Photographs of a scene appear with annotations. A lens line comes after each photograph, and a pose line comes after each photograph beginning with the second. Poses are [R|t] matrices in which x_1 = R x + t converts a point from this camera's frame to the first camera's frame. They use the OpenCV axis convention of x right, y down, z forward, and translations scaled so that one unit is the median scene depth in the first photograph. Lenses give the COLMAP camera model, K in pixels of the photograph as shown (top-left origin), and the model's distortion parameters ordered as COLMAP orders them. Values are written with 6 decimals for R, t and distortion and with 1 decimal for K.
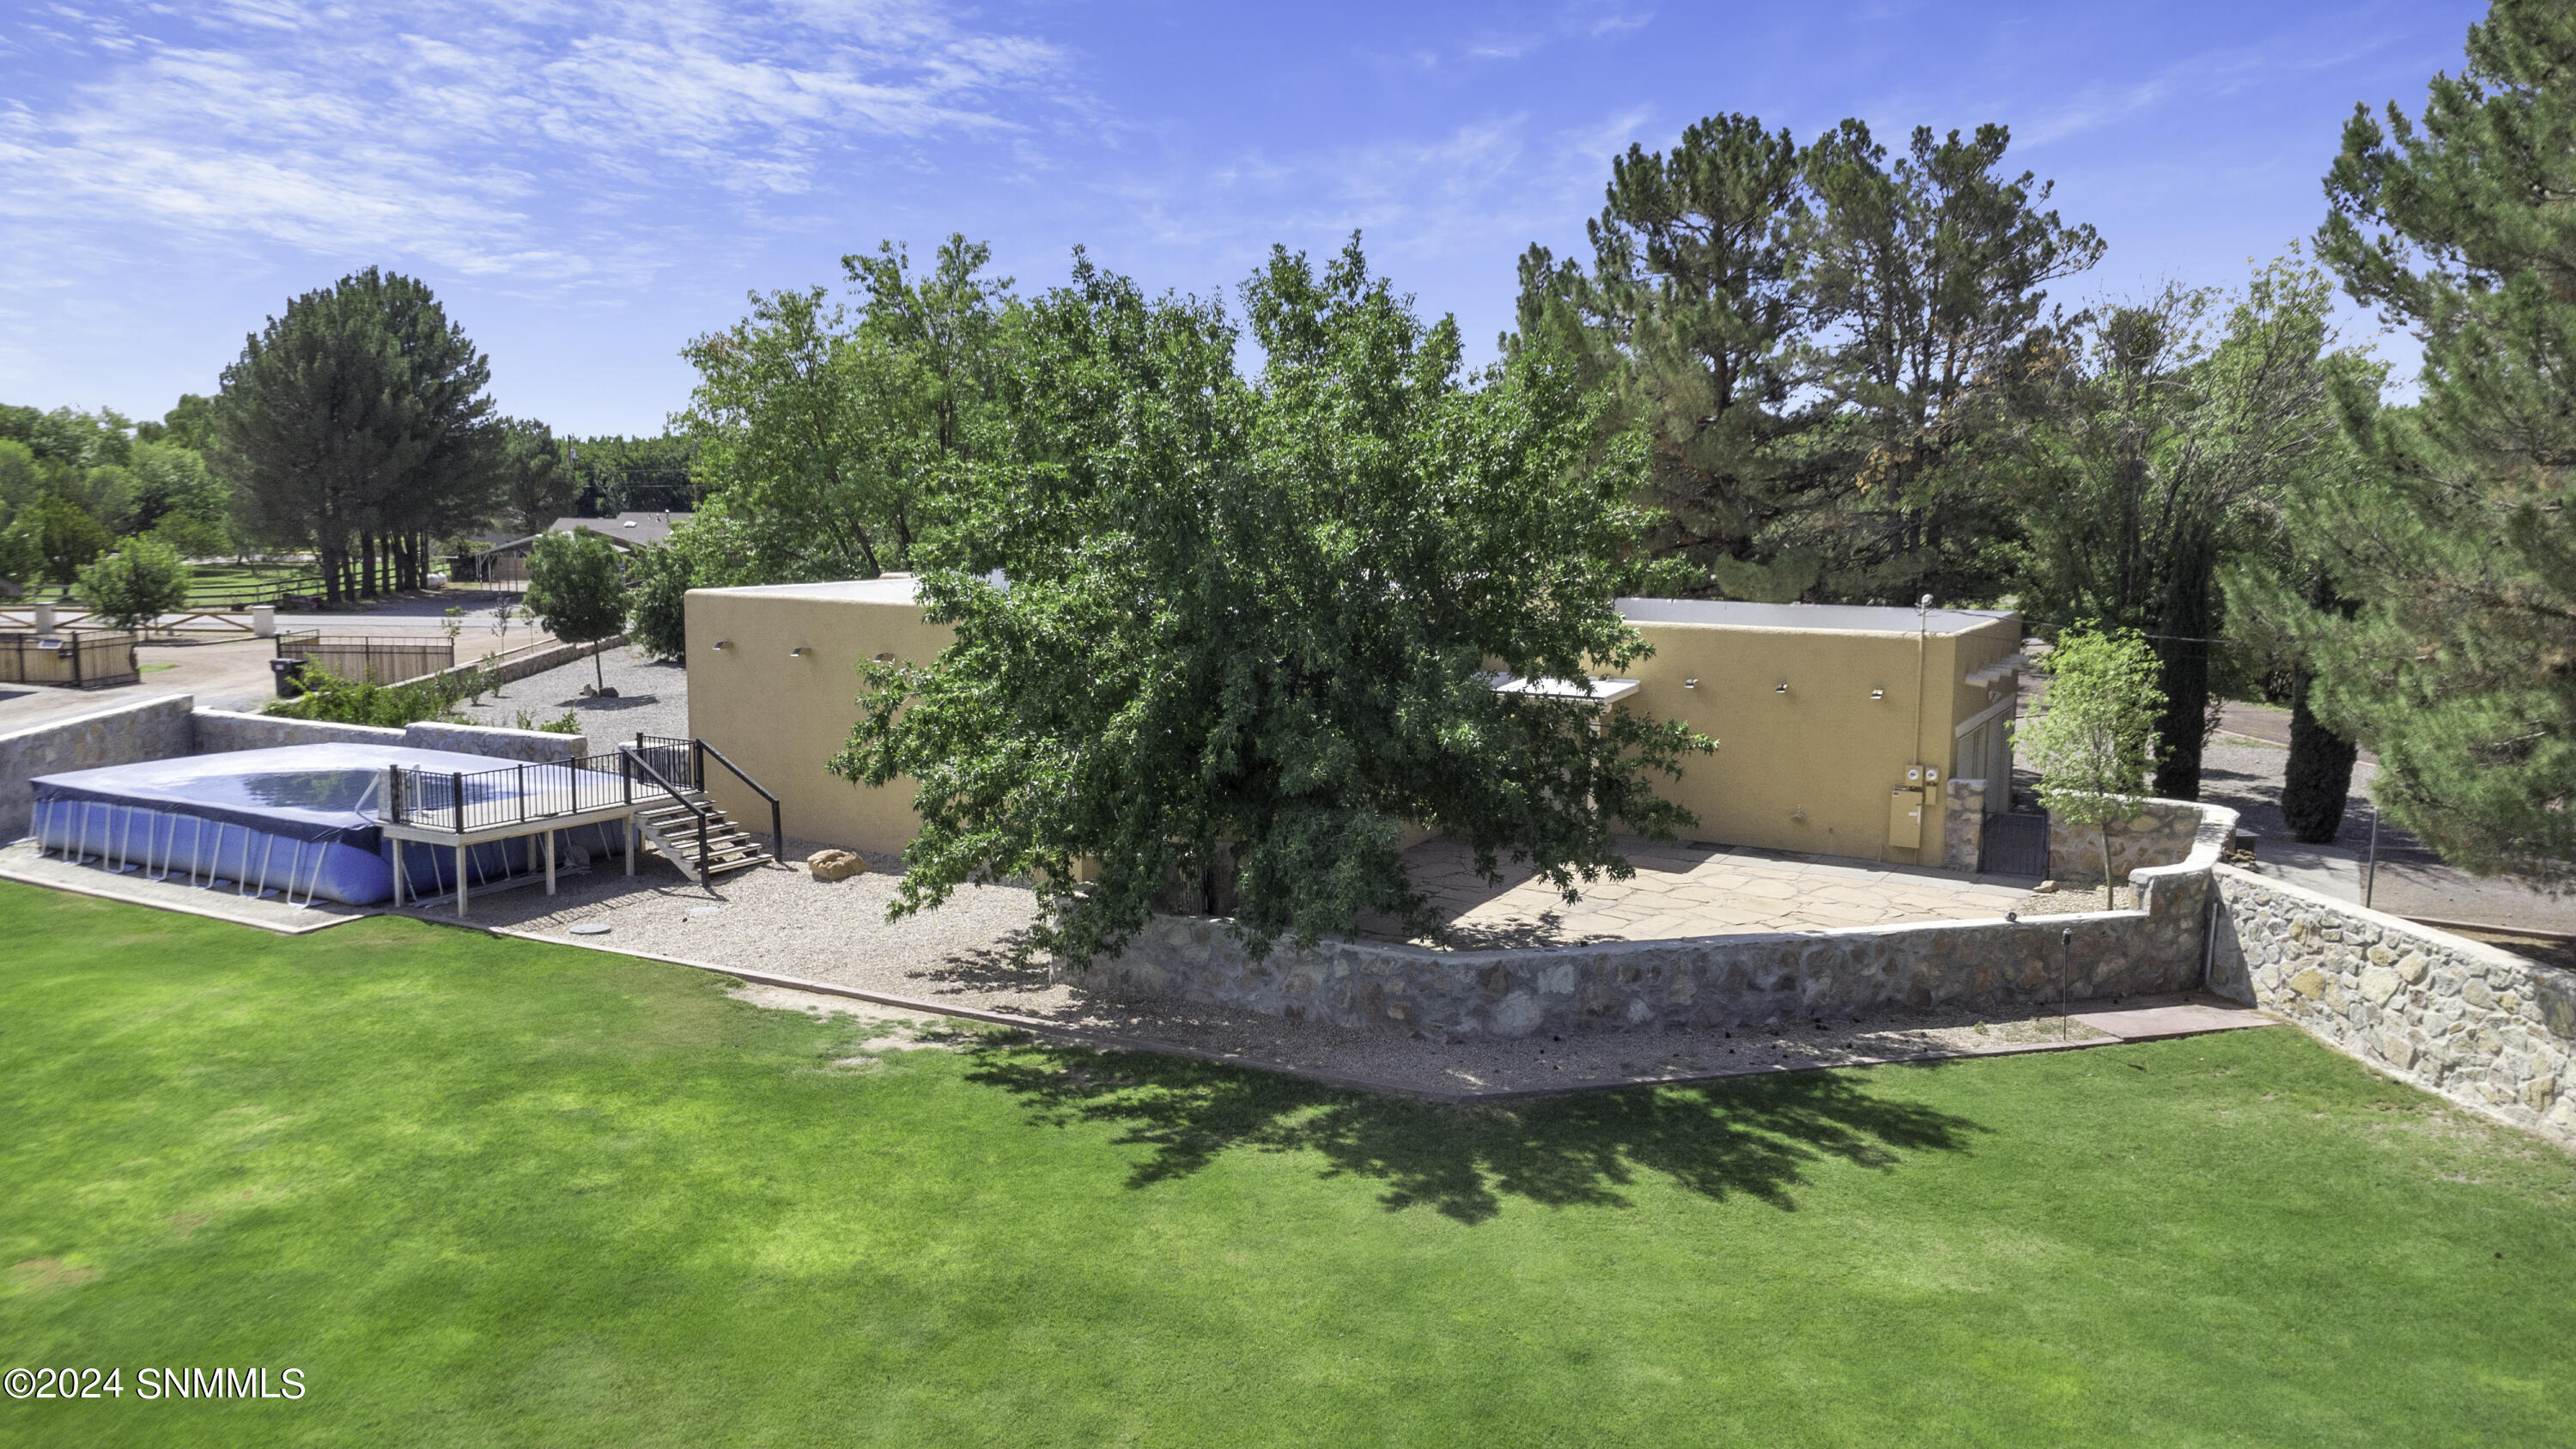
lens RADIAL K [[1878.5, 0, 1283.9], [0, 1878.5, 734.1], [0, 0, 1]] dist [0.041008, -0.059693]
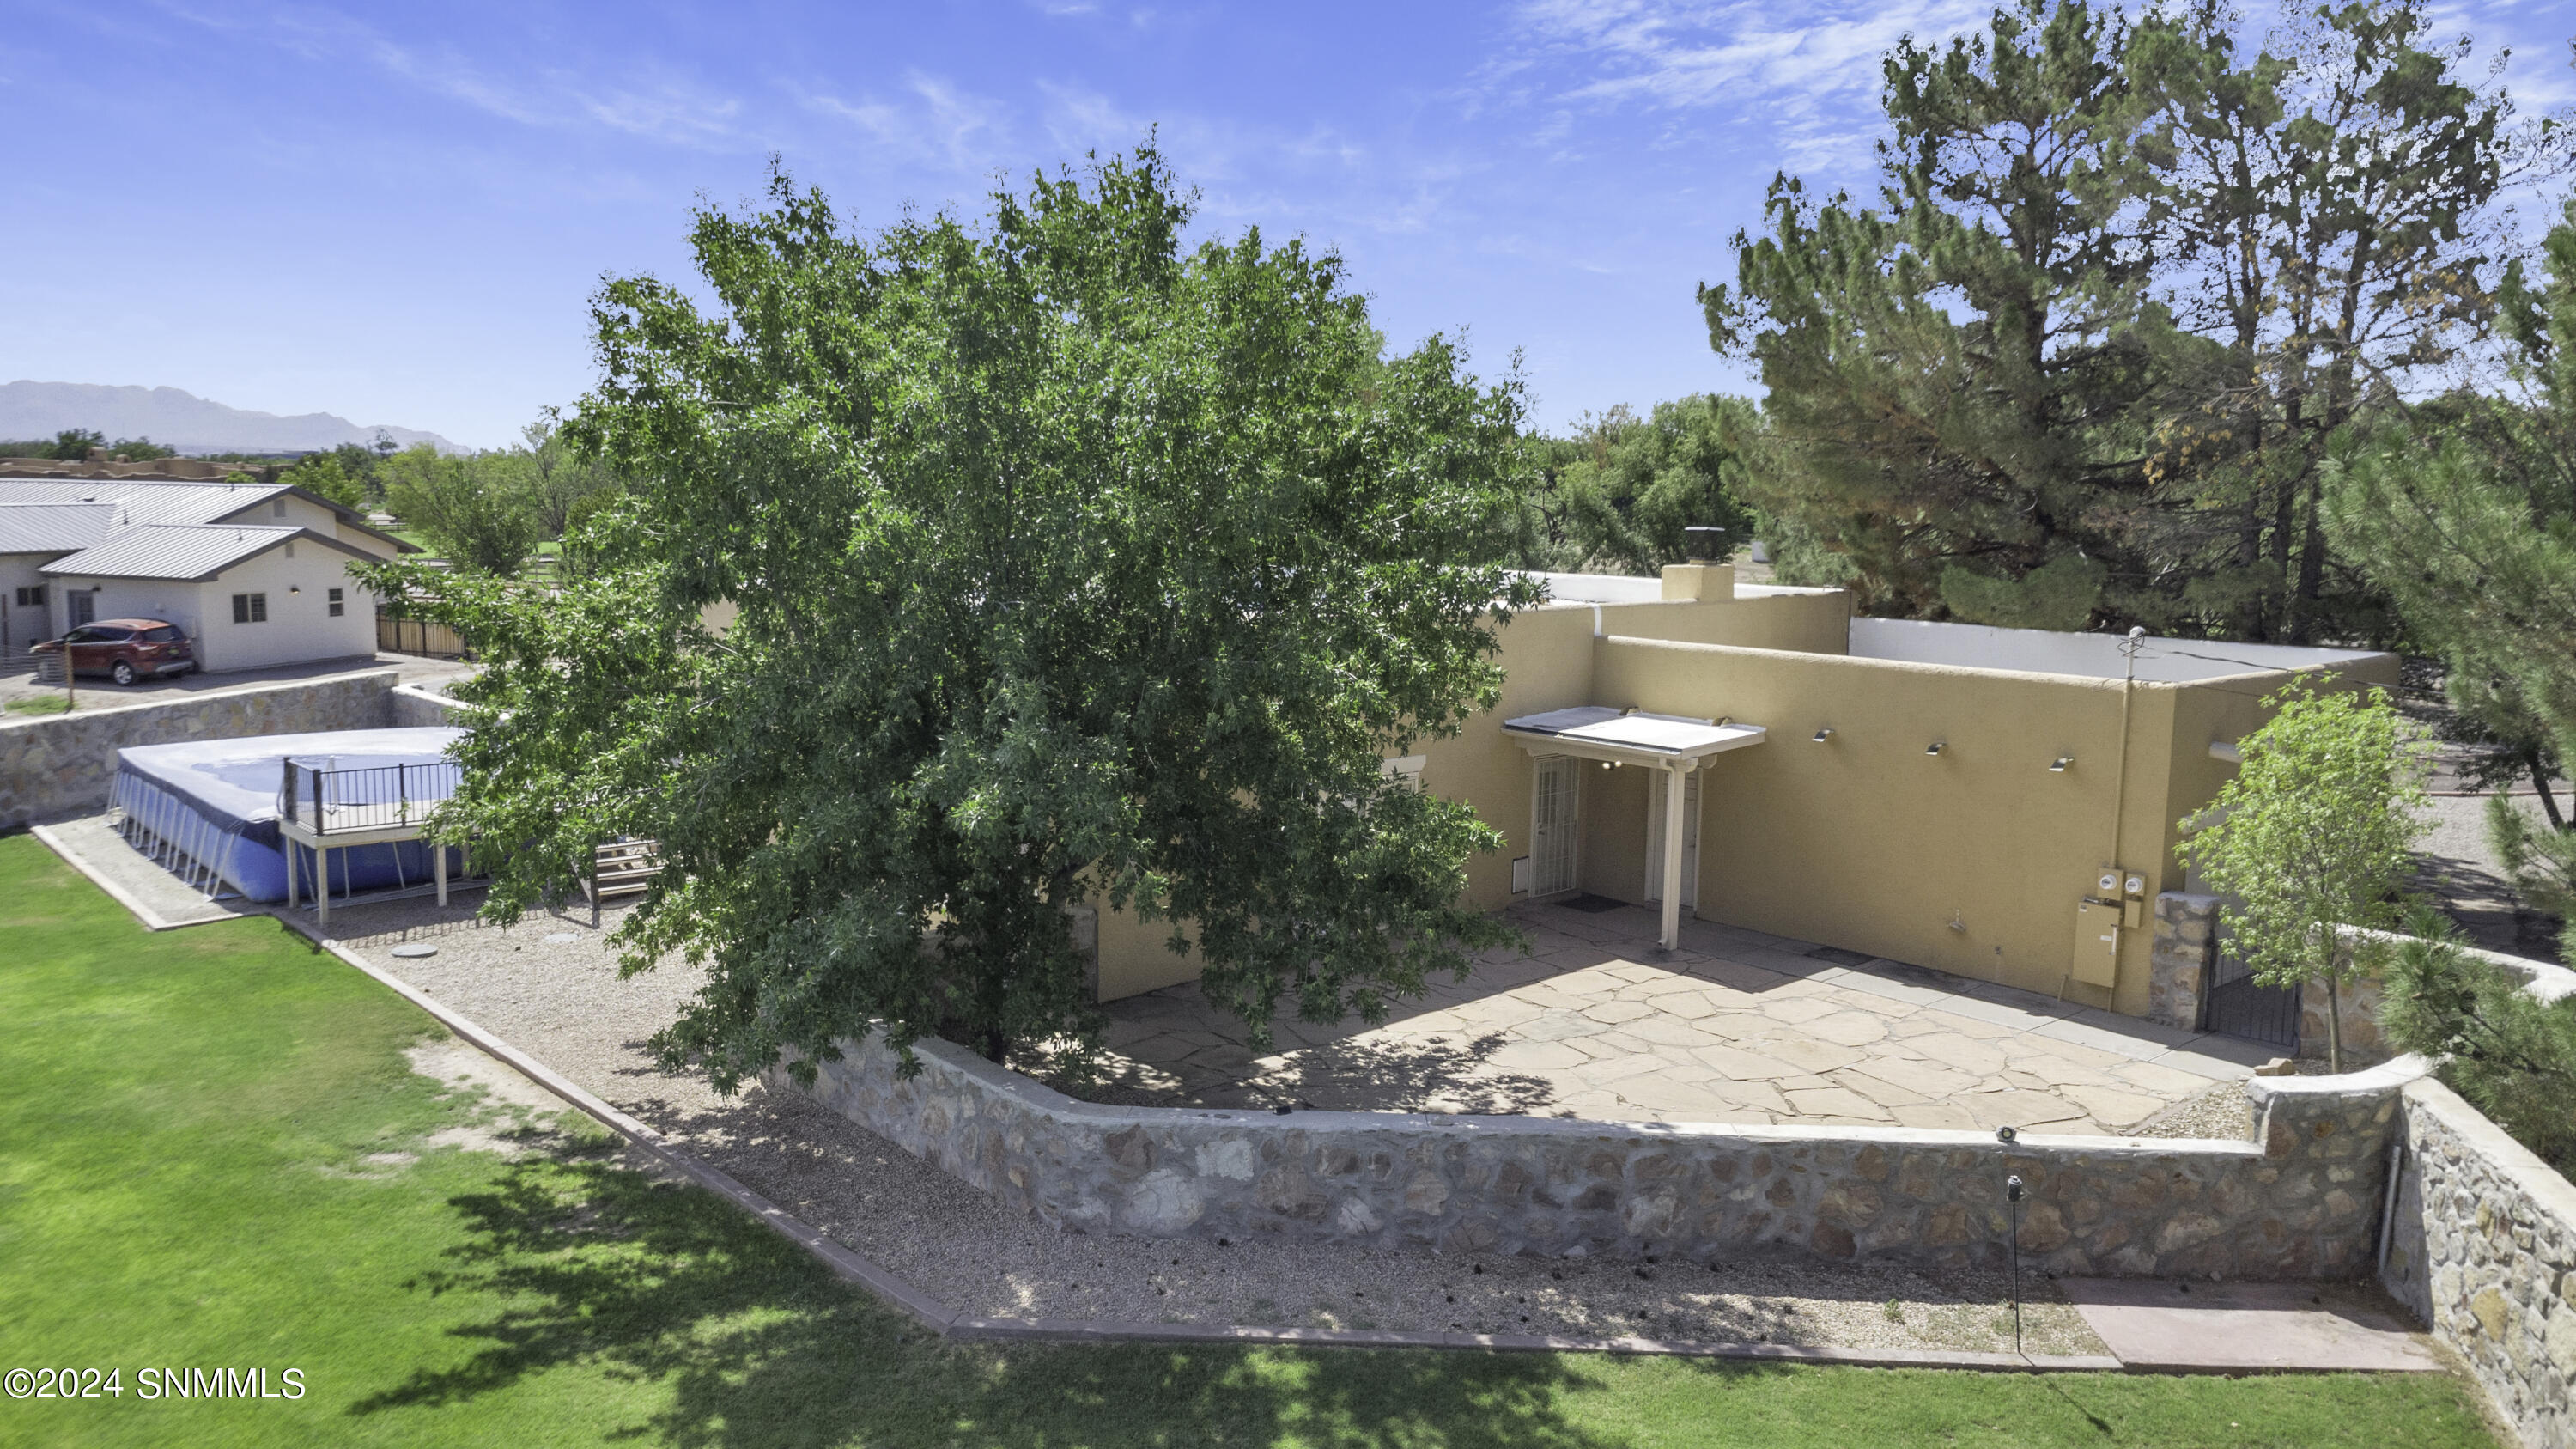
lens RADIAL K [[1878.5, 0, 1273.2], [0, 1878.5, 721.8], [0, 0, 1]] dist [0.041008, -0.059693]
pose [[0.945606, 0.047093, -0.321886, 0.350389], [-0.049205, 0.998787, 0.001578, -0.031975], [0.321570, 0.014346, 0.946777, 0.309919]]
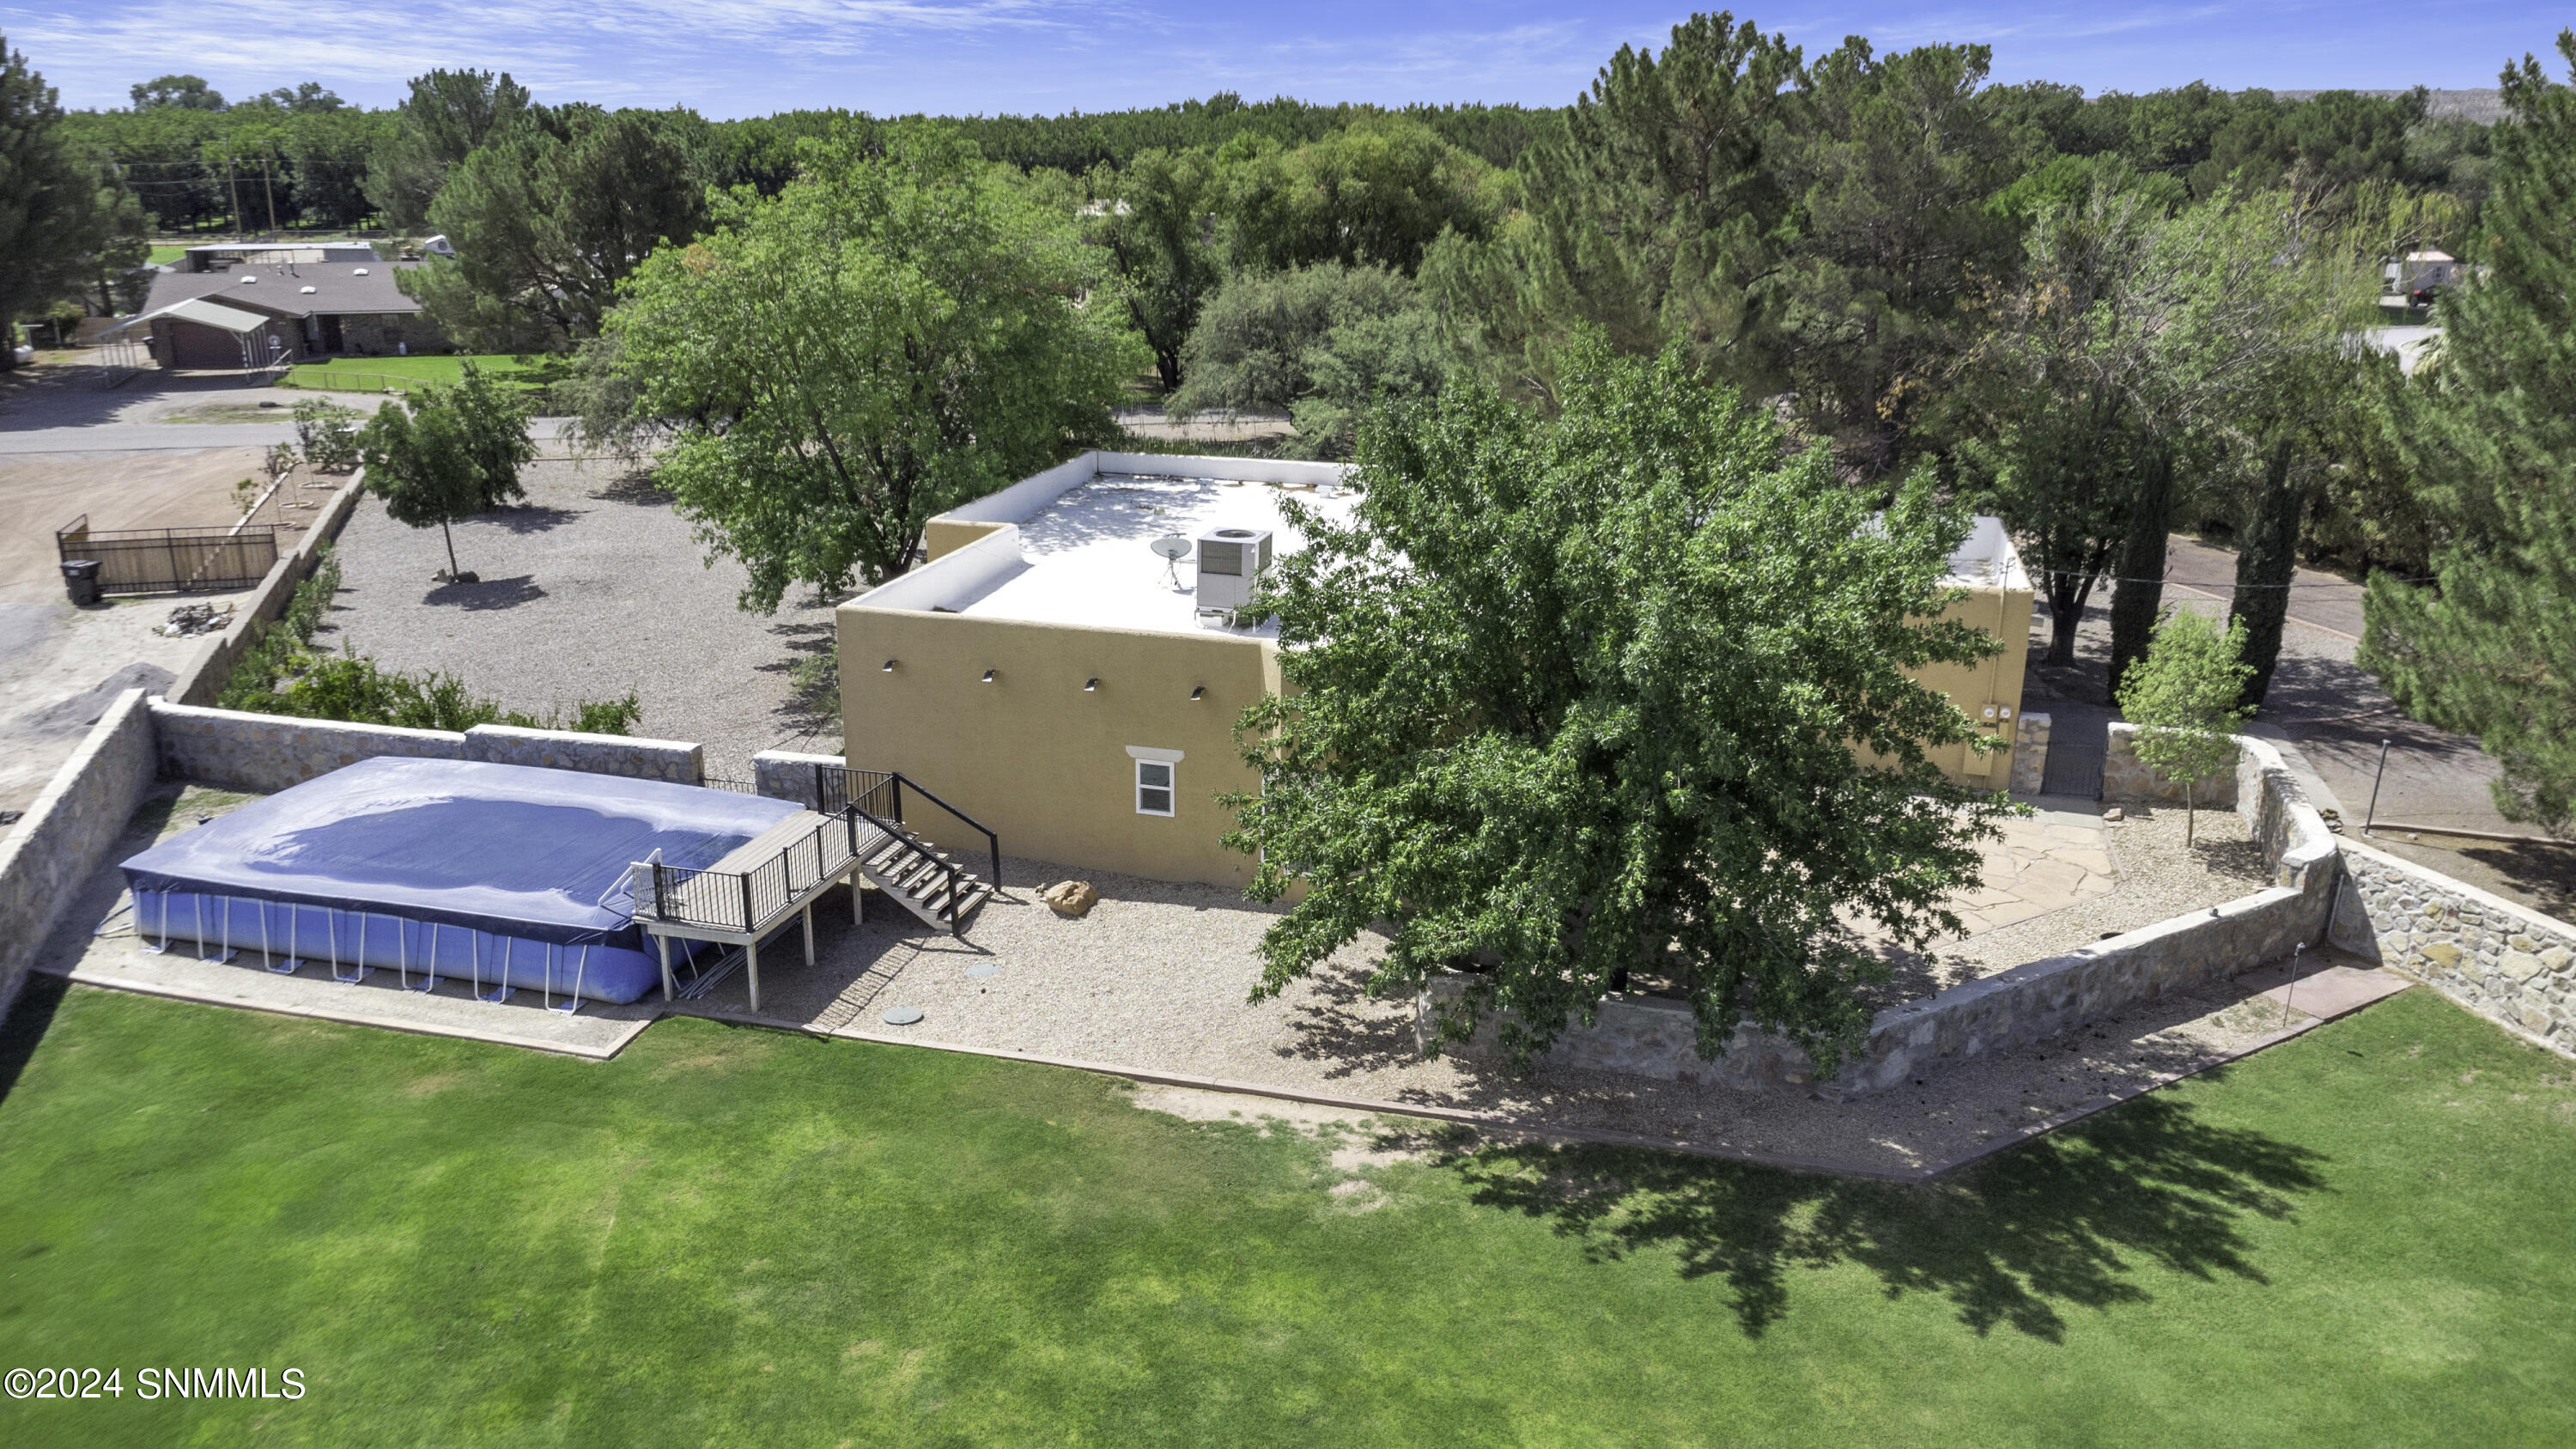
lens RADIAL K [[1878.5, 0, 1299.3], [0, 1878.5, 728.8], [0, 0, 1]] dist [0.041008, -0.059693]
pose [[0.970646, -0.075680, 0.228296, -0.432108], [0.033312, 0.982358, 0.184018, -0.252998], [-0.238195, -0.171011, 0.956043, 0.025109]]
